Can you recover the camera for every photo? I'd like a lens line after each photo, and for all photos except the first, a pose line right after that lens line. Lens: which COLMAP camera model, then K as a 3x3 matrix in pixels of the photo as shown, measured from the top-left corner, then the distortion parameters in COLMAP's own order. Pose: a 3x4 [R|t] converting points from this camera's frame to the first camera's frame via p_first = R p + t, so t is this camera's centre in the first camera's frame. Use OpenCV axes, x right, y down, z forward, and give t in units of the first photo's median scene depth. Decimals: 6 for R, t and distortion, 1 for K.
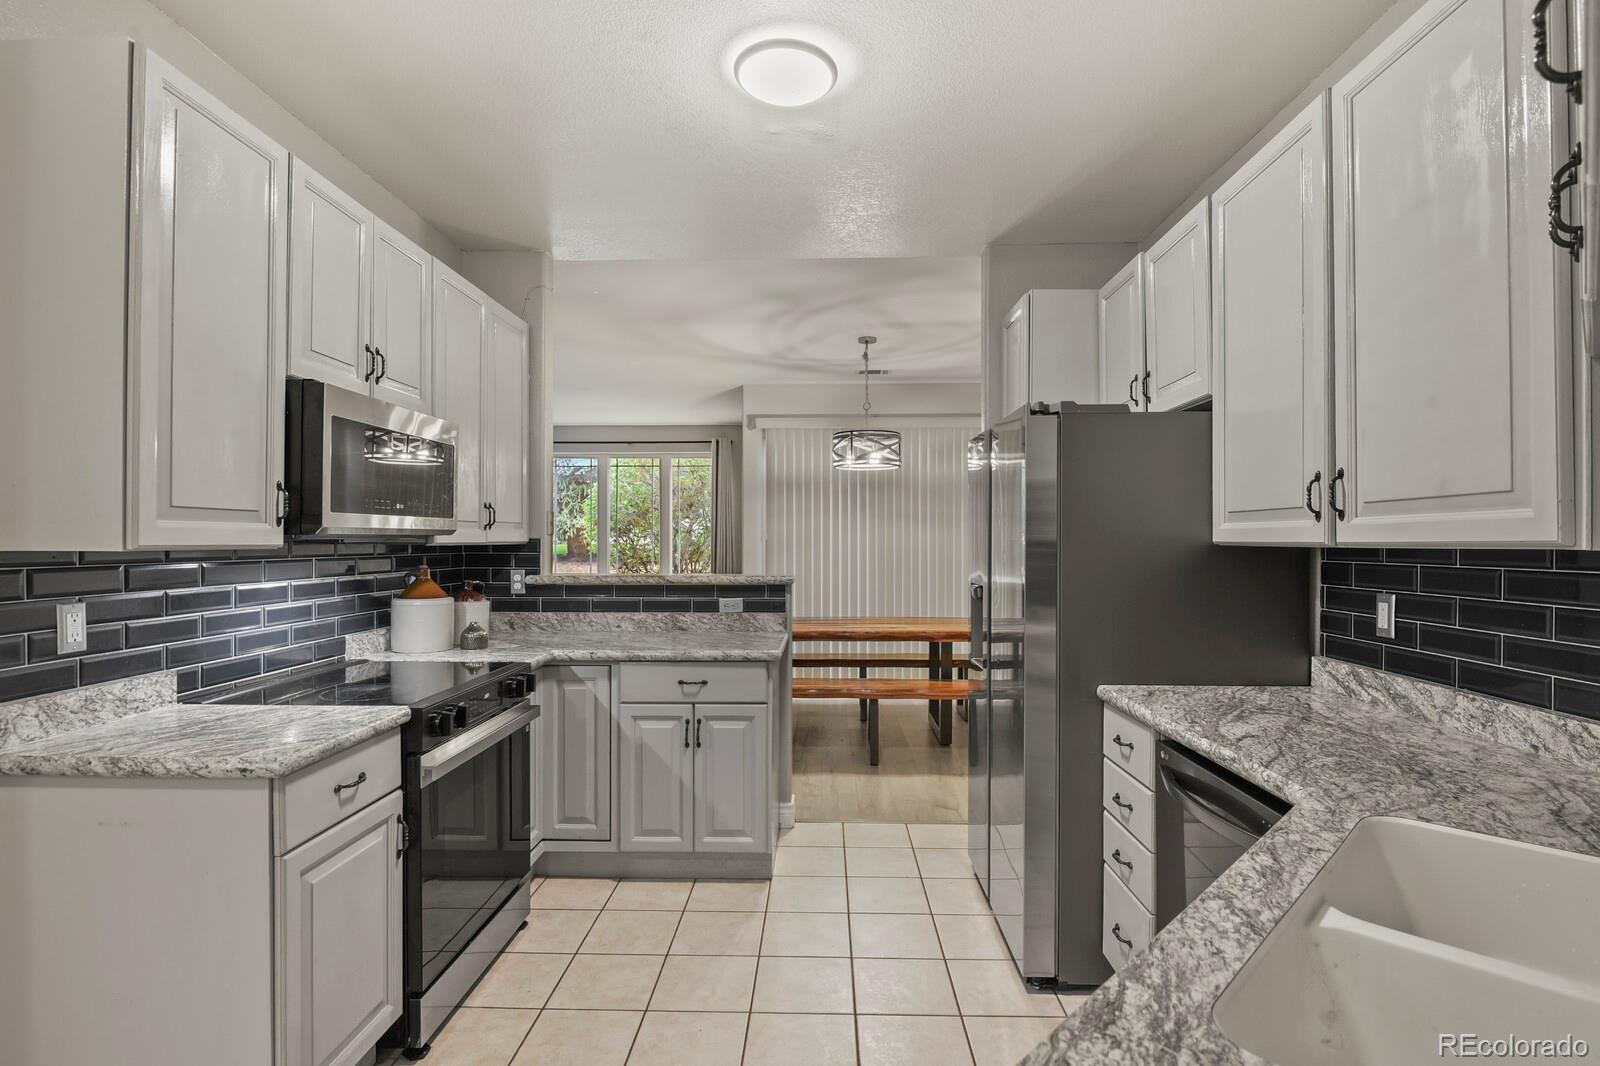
lens RADIAL K [[774.3, 0, 802.2], [0, 774.3, 538.9], [0, 0, 1]] dist [-0.000696, -0.010011]
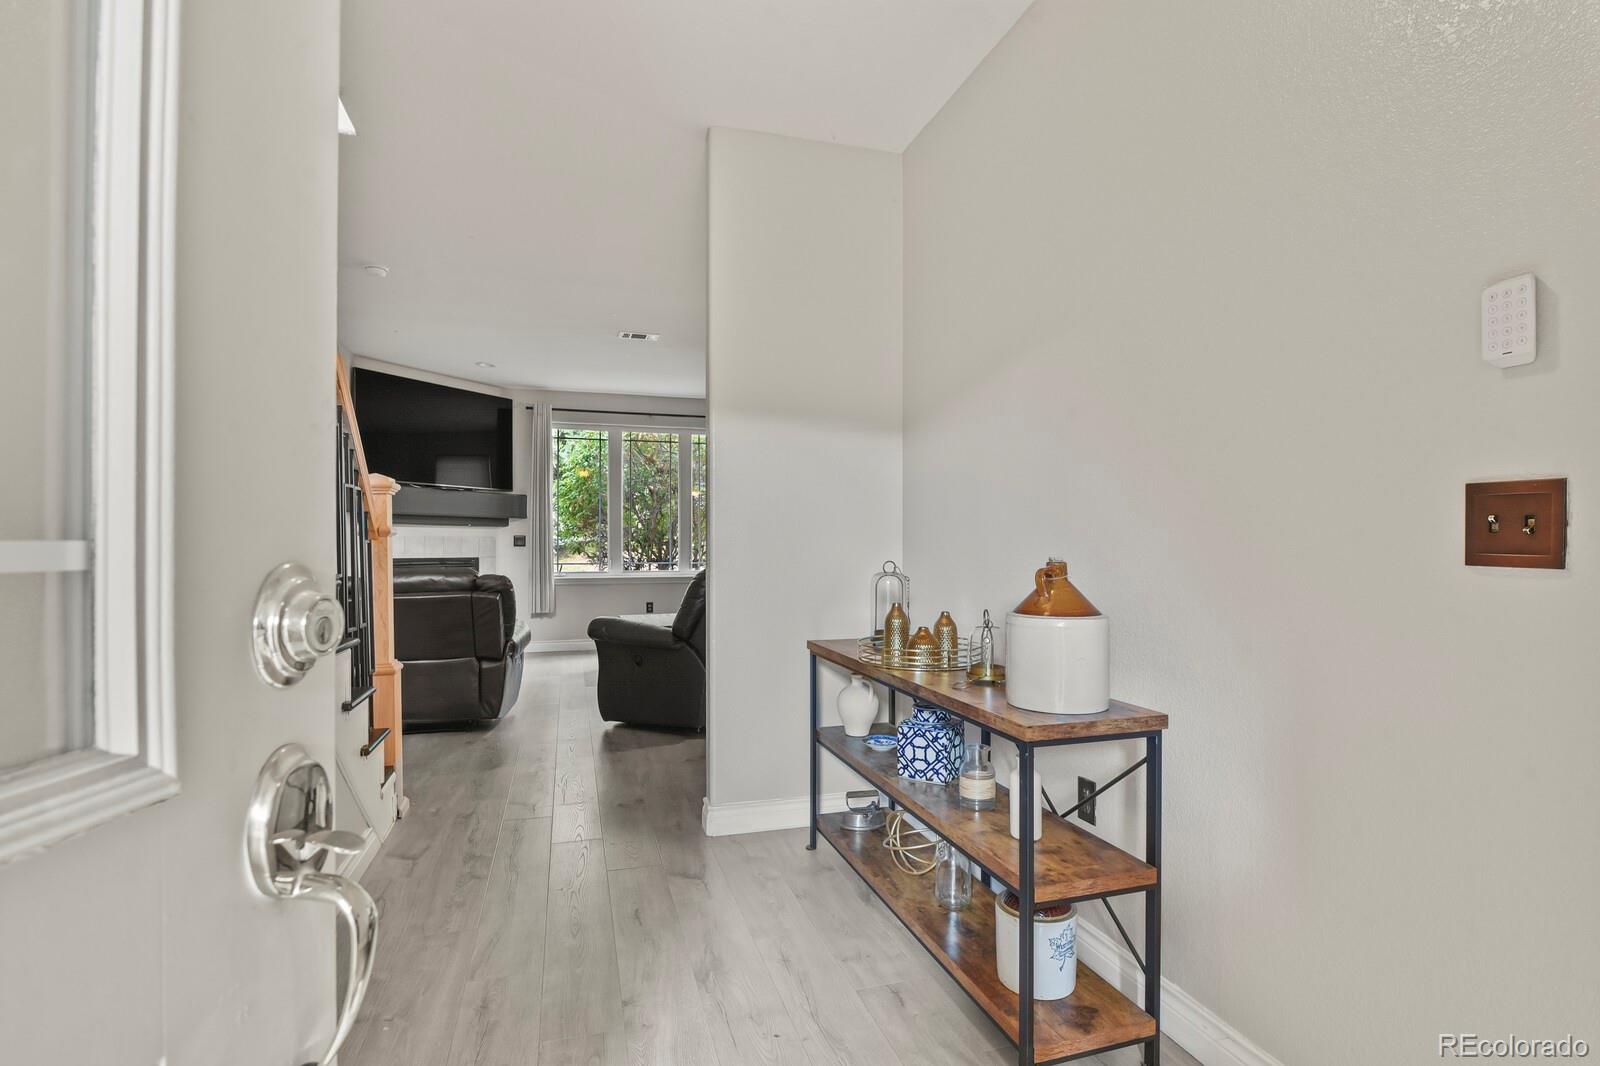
lens RADIAL K [[774.3, 0, 802.2], [0, 774.3, 538.9], [0, 0, 1]] dist [-0.000696, -0.010011]
pose [[0.945577, 0.002943, 0.325385, -1.063737], [-0.002404, 0.999995, -0.002058, 0.066752], [-0.325390, 0.001163, 0.945579, 0.277799]]
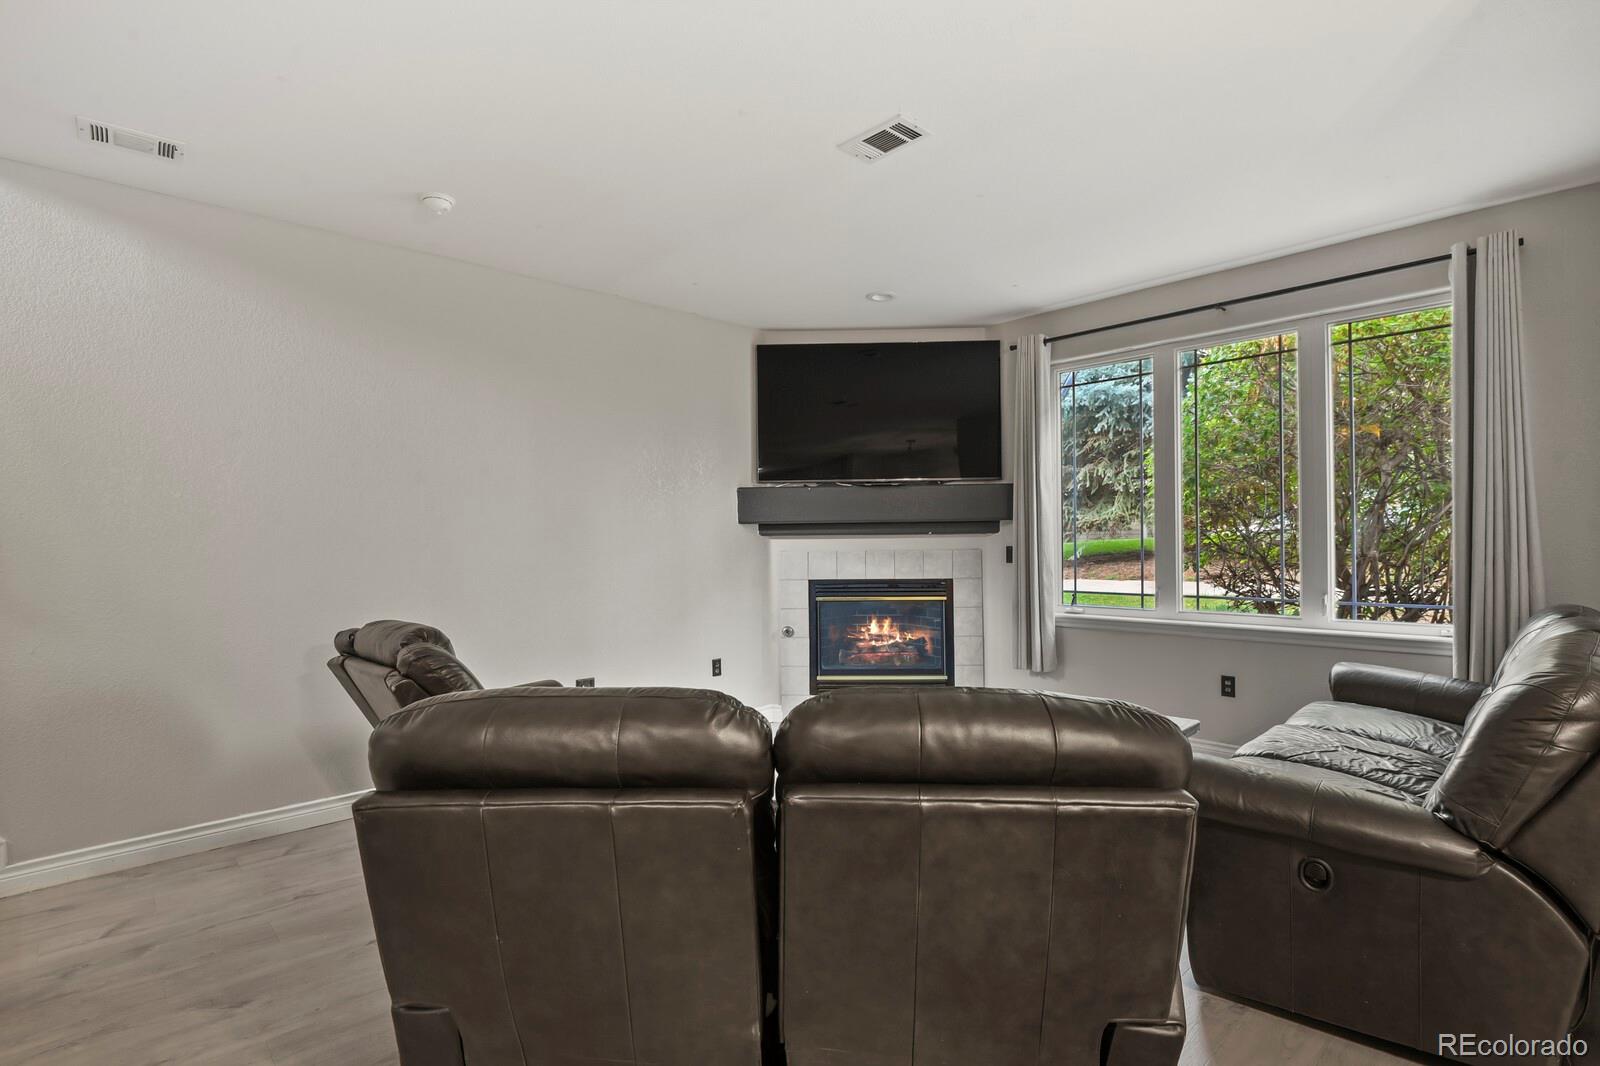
lens RADIAL K [[774.3, 0, 802.2], [0, 774.3, 538.9], [0, 0, 1]] dist [-0.000696, -0.010011]
pose [[0.712277, -0.008947, -0.701842, -0.244113], [0.013812, 0.999904, 0.001270, 0.027902], [0.701763, -0.010598, 0.712332, 1.525561]]
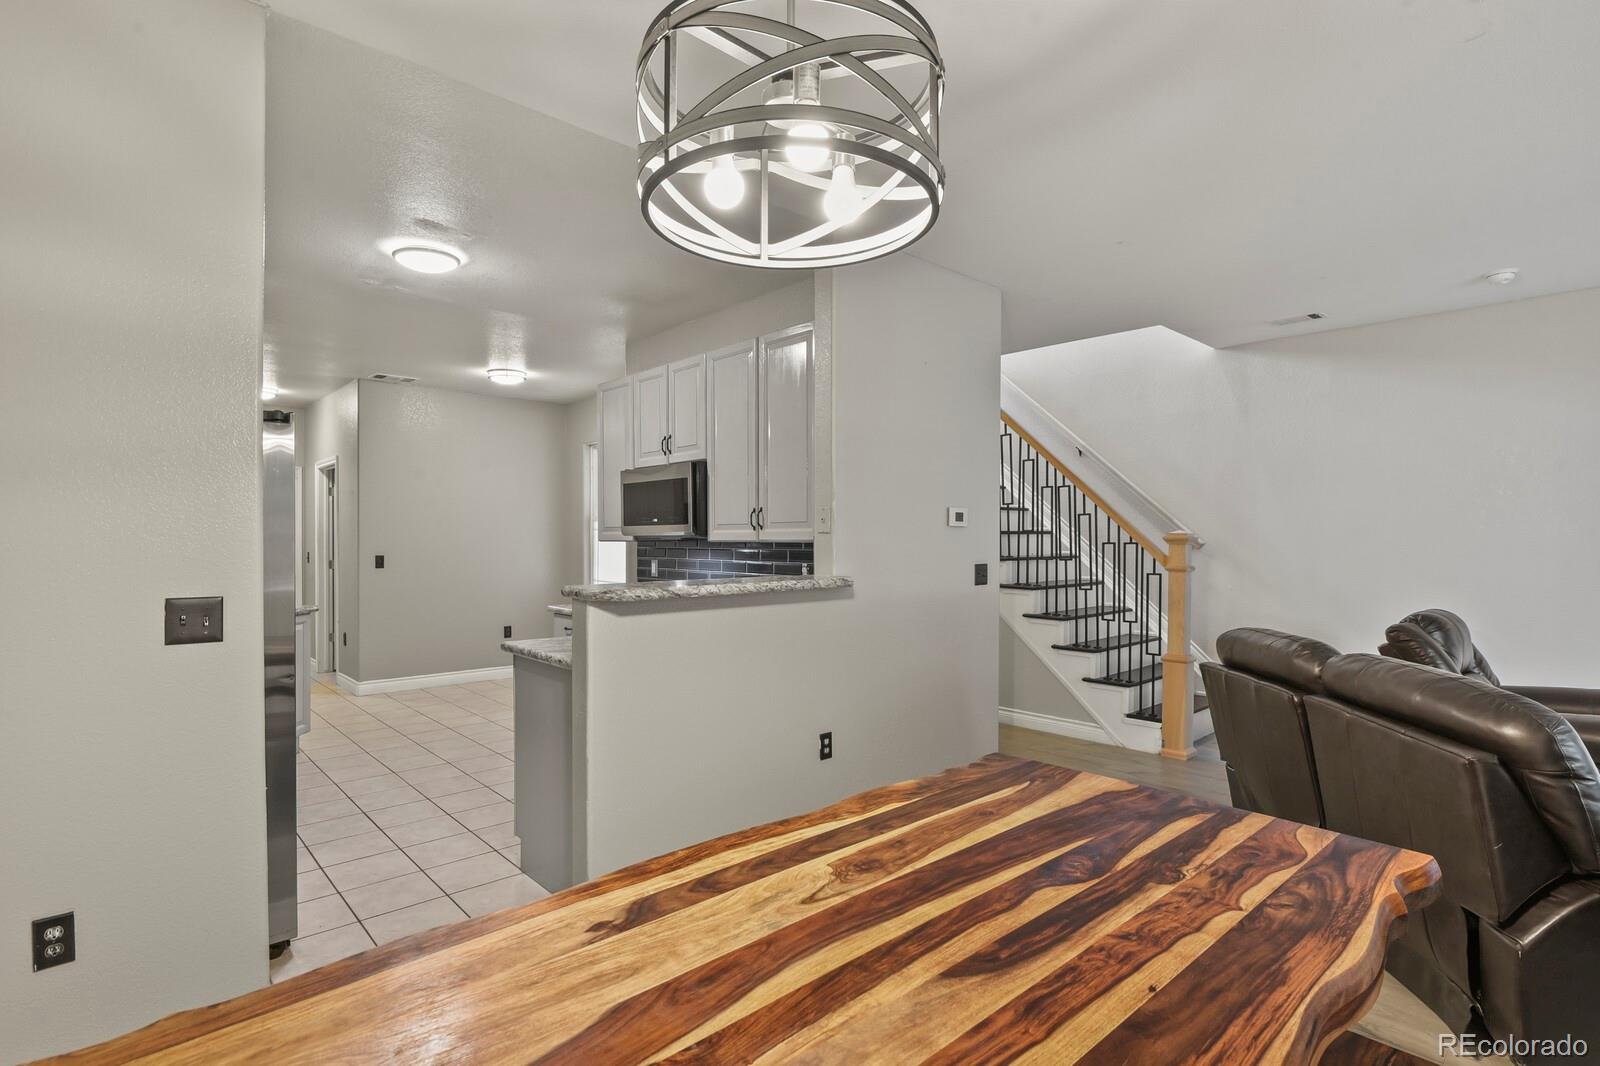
lens RADIAL K [[774.3, 0, 802.2], [0, 774.3, 538.9], [0, 0, 1]] dist [-0.000696, -0.010011]
pose [[-0.712879, 0.000251, -0.701287, 0.422019], [0.000432, 1.000000, -0.000081, 0.002273], [0.701287, -0.000361, -0.712879, 2.035420]]
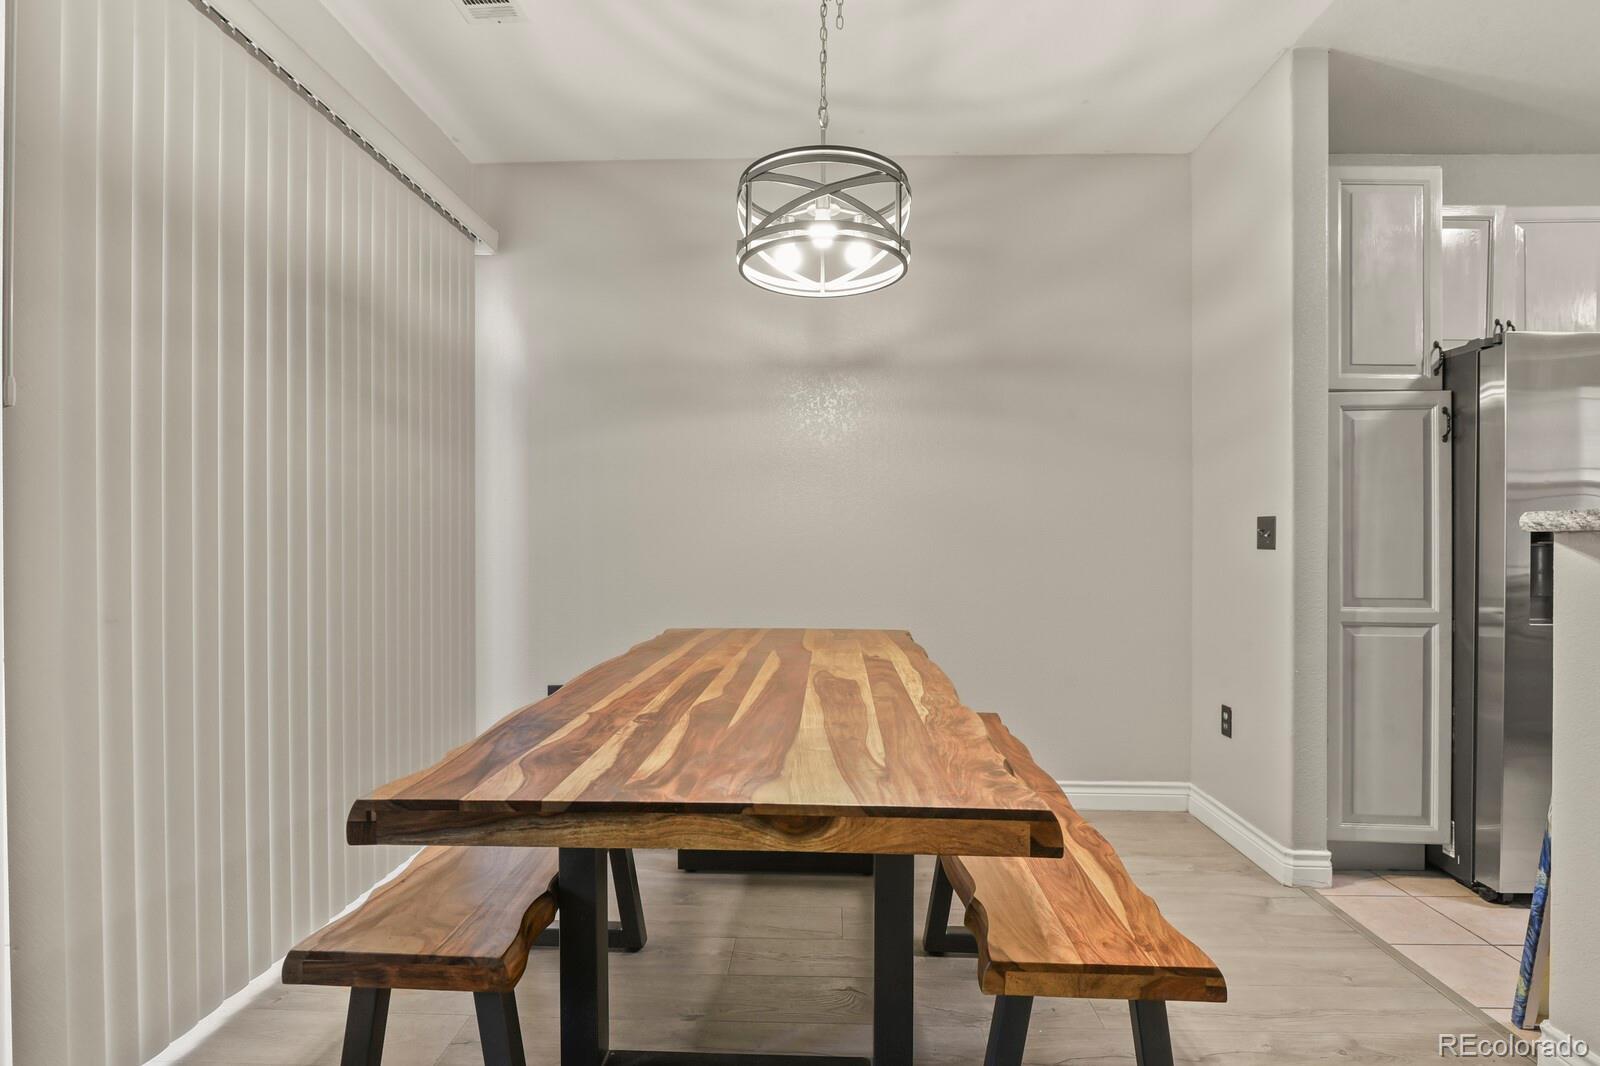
lens RADIAL K [[774.3, 0, 802.2], [0, 774.3, 538.9], [0, 0, 1]] dist [-0.000696, -0.010011]
pose [[0.001236, -0.001720, 0.999998, -0.546498], [-0.004424, 0.999989, 0.001725, 0.076765], [-0.999989, -0.004427, 0.001228, 1.764468]]
